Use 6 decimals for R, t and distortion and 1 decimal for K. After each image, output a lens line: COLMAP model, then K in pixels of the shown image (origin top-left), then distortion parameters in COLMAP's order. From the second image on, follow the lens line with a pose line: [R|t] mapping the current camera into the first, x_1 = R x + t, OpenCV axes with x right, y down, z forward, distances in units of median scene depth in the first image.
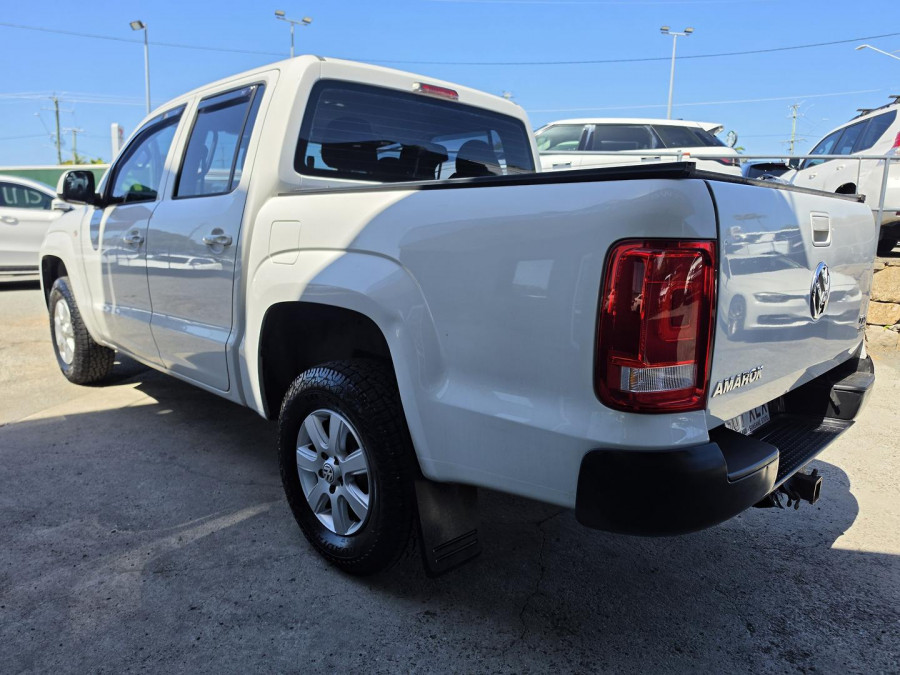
lens RADIAL K [[608.4, 0, 417.3], [0, 608.4, 339.5], [0, 0, 1]] dist [0.000378, -0.000674]
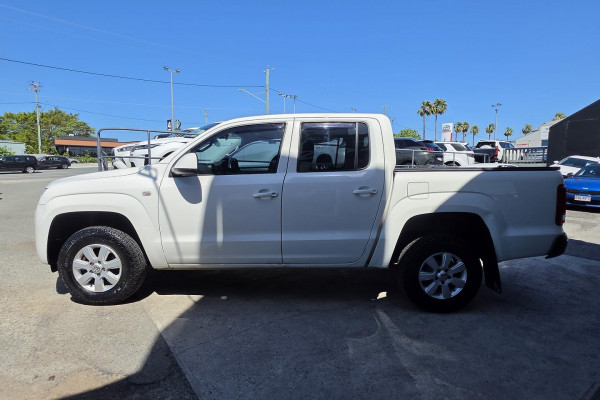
lens RADIAL K [[328.2, 0, 307.7], [0, 328.2, 200.0], [0, 0, 1]] dist [-0.000462, -0.000255]
pose [[0.688690, -0.071528, 0.721519, -1.489060], [0.134622, 0.990433, -0.030310, -0.136057], [-0.712449, 0.118007, 0.691731, 0.374251]]
